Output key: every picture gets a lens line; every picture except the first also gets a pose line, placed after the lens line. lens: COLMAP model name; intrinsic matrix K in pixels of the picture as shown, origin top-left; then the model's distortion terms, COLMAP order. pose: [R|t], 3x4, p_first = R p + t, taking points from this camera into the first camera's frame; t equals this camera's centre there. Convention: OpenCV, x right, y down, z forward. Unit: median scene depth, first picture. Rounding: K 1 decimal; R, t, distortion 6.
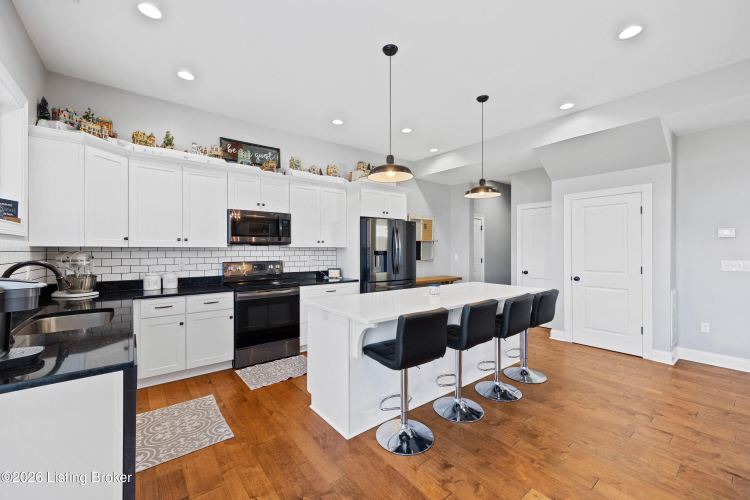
lens RADIAL K [[299.5, 0, 379.0], [0, 299.5, 252.5], [0, 0, 1]] dist [0.000464, 0.000348]
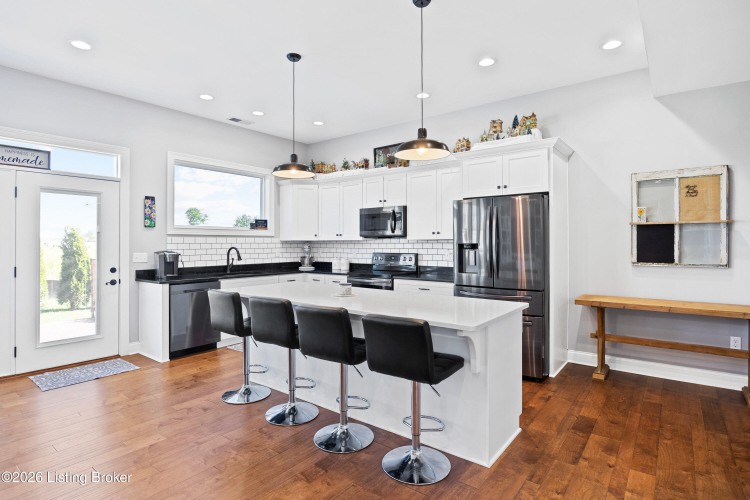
lens RADIAL K [[397.3, 0, 385.2], [0, 397.3, 238.6], [0, 0, 1]] dist [0.002100, 0.000137]
pose [[0.256060, -0.009047, -0.966618, 1.207305], [-0.005972, 0.999922, -0.010941, -0.007925], [0.966642, 0.008574, 0.255986, 0.751488]]
